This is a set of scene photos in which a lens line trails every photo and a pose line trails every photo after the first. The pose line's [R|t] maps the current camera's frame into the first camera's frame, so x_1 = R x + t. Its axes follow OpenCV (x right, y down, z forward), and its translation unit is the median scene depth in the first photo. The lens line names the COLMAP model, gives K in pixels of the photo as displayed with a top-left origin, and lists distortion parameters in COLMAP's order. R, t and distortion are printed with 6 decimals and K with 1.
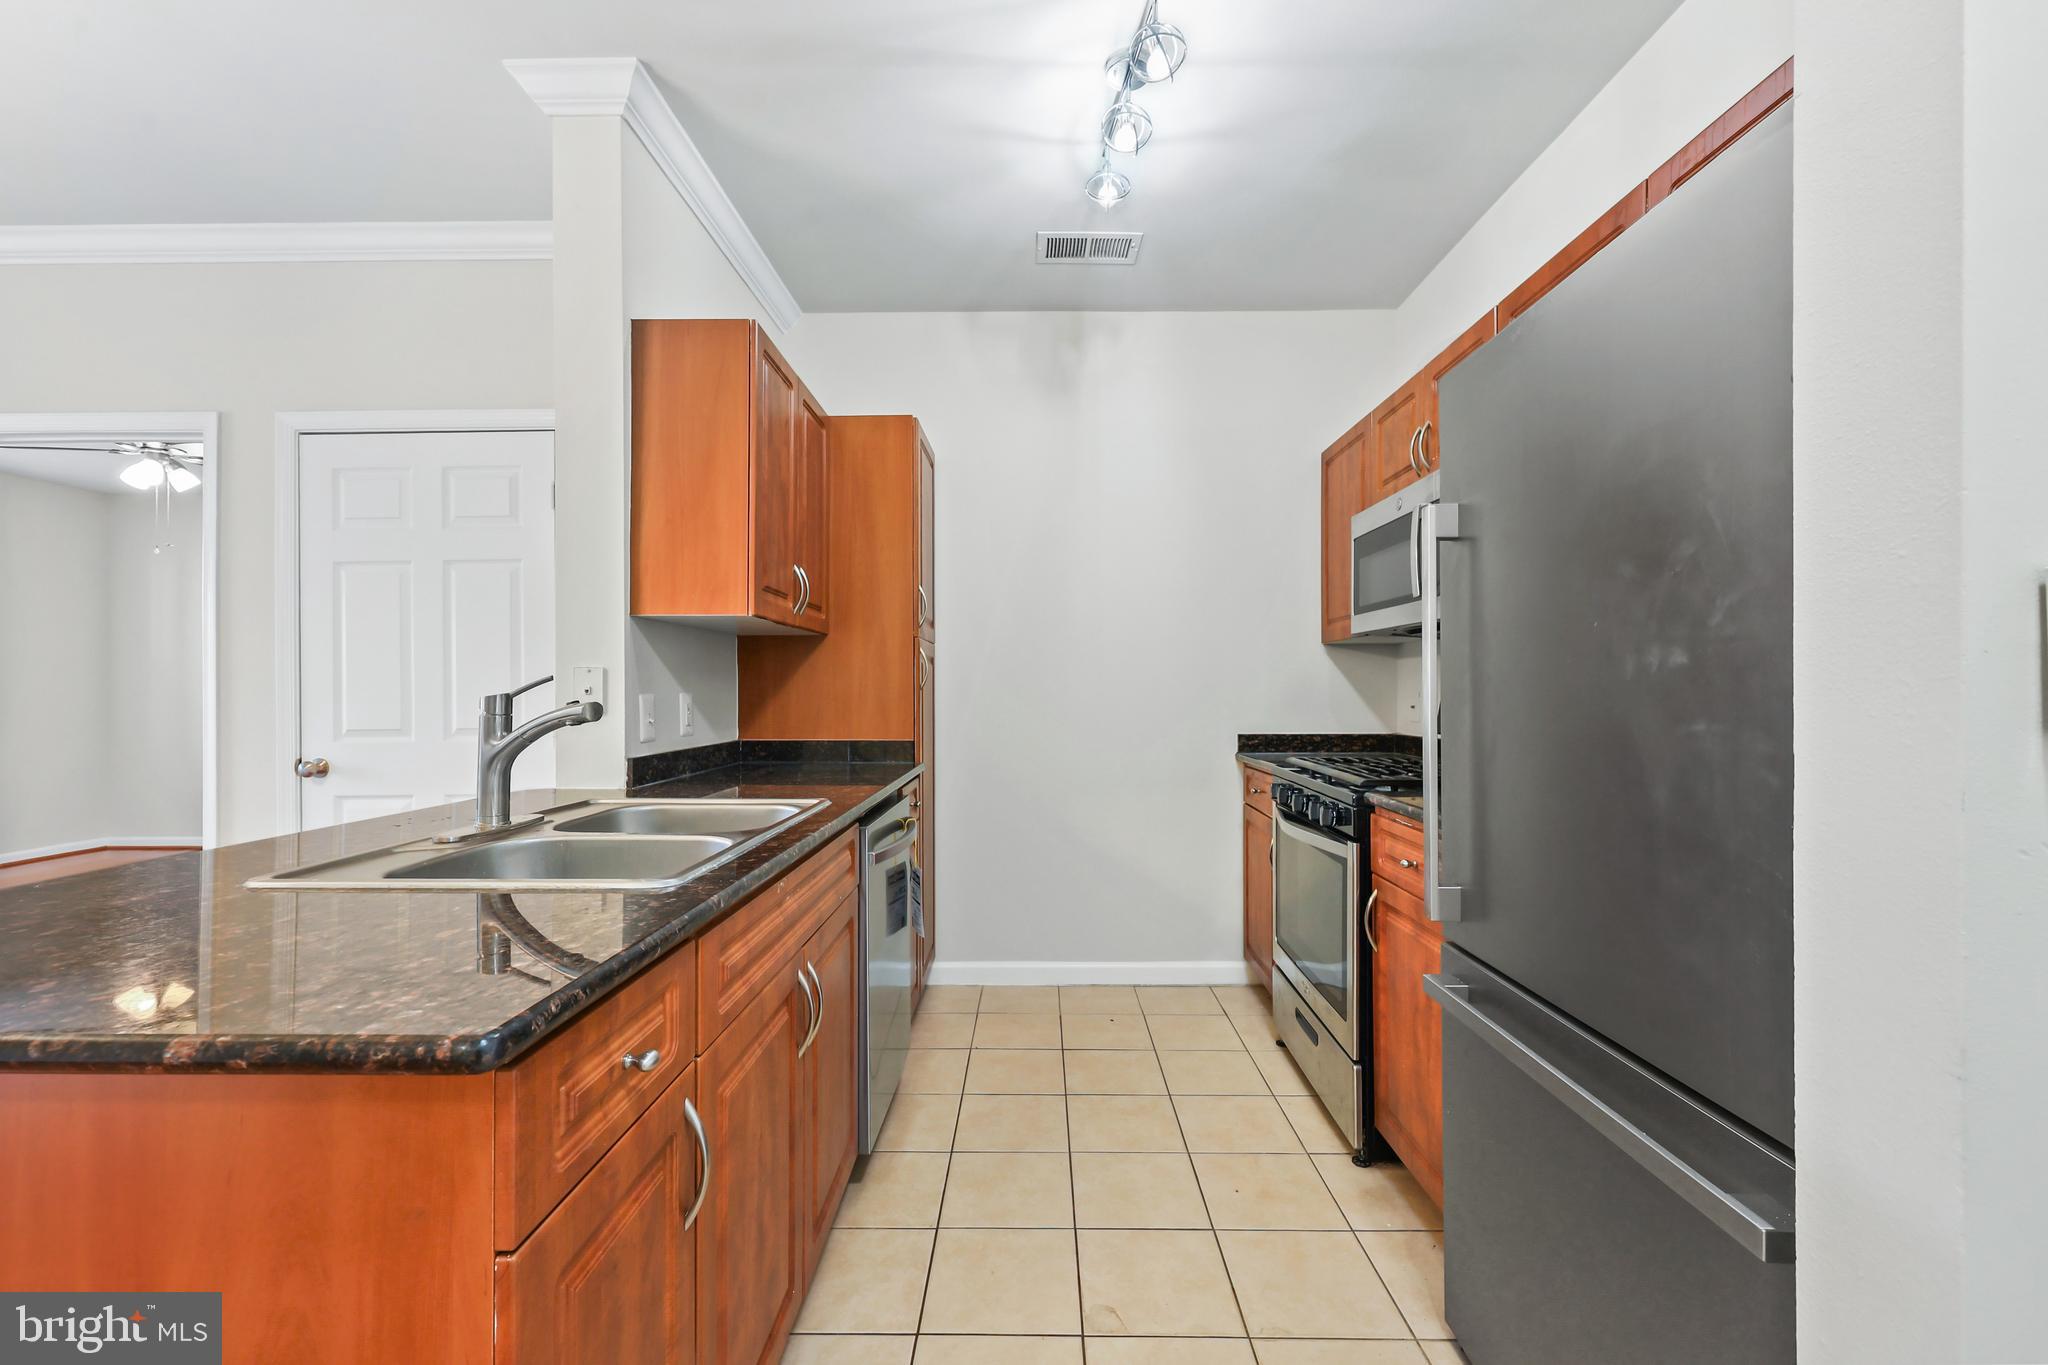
lens RADIAL K [[828.4, 0, 1024.0], [0, 828.4, 682.5], [0, 0, 1]] dist [-0.002807, -0.000381]
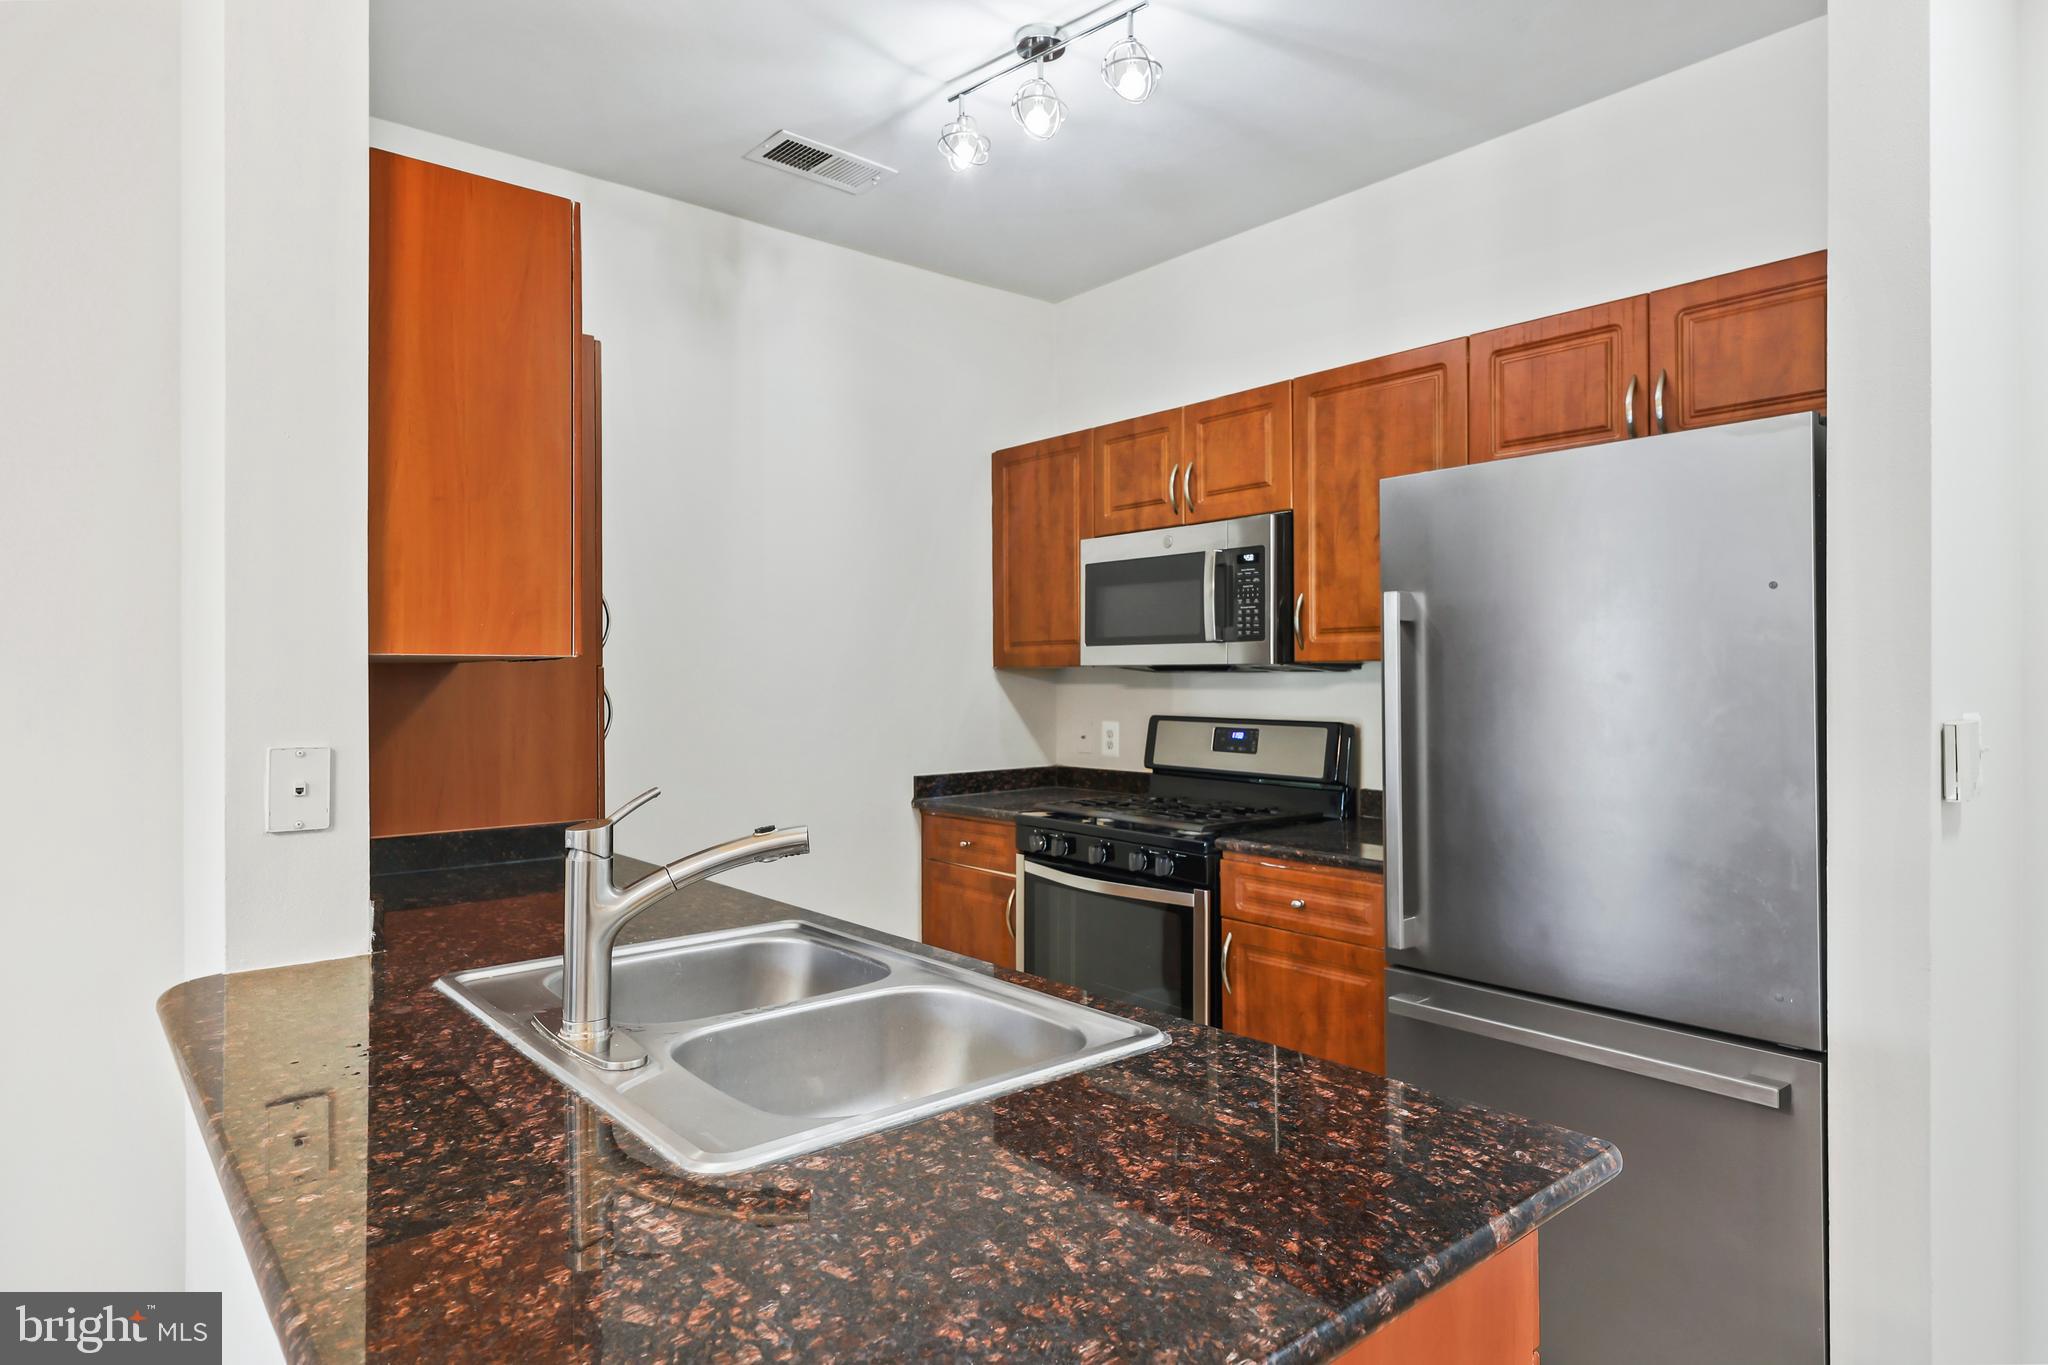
lens RADIAL K [[1161.8, 0, 1026.9], [0, 1161.8, 660.6], [0, 0, 1]] dist [0.003138, 0.000978]
pose [[0.750955, 0.005126, 0.660334, -0.512098], [-0.001312, 0.999979, -0.006270, -0.055535], [-0.660353, 0.003842, 0.750946, 0.060811]]
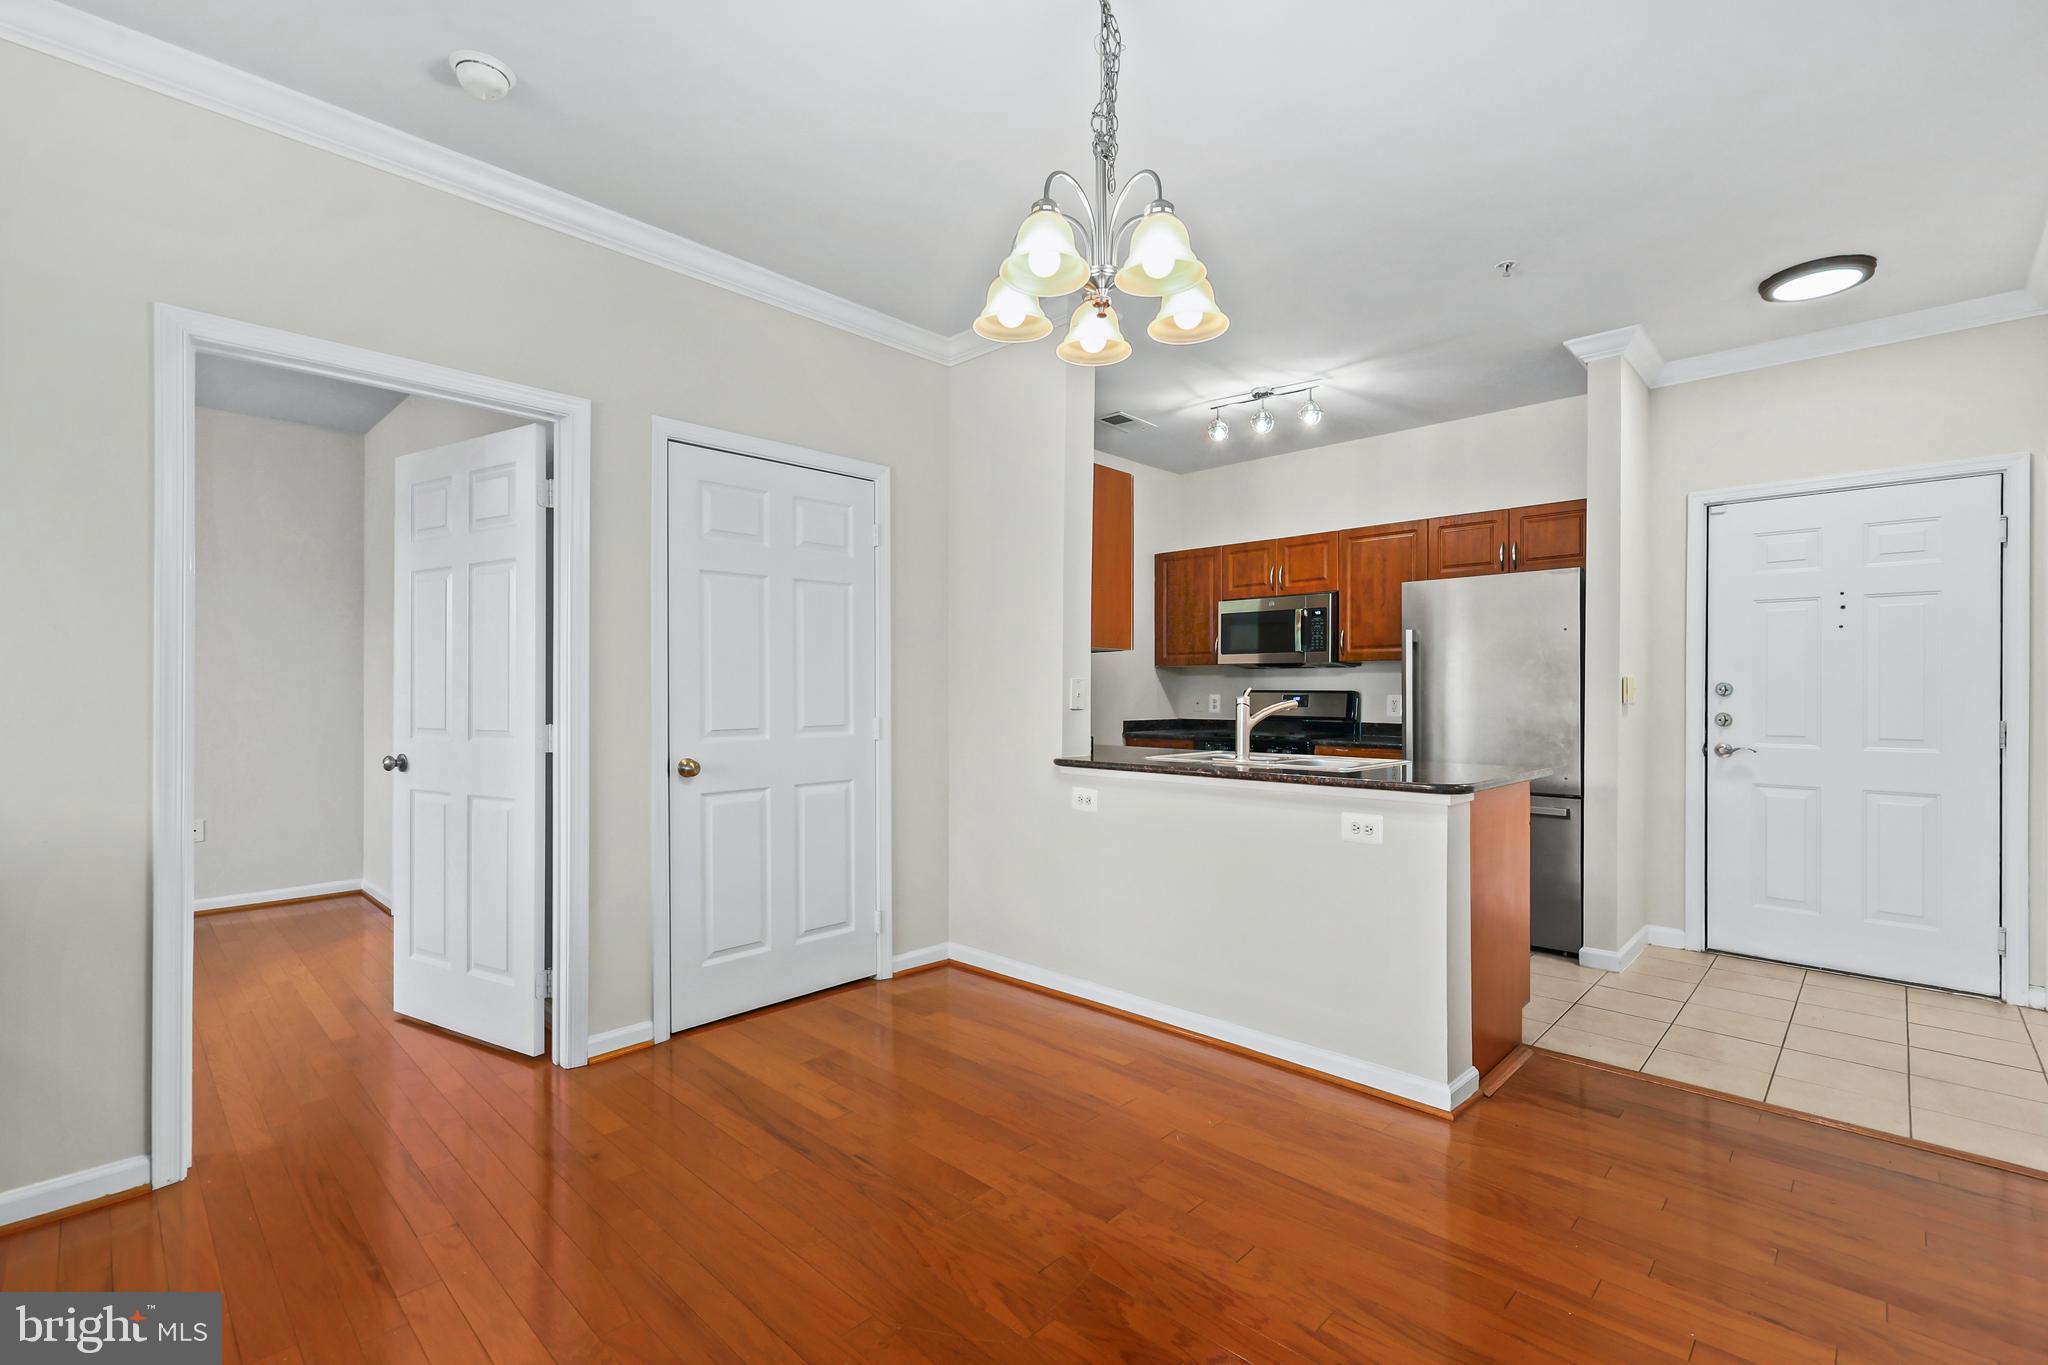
lens RADIAL K [[907.2, 0, 1024.0], [0, 907.2, 682.5], [0, 0, 1]] dist [0.002077, 0.000097]
pose [[0.681437, 0.010469, 0.731802, -1.399495], [-0.009608, 0.999939, -0.005358, -0.002114], [-0.731813, -0.003379, 0.681497, -0.075385]]
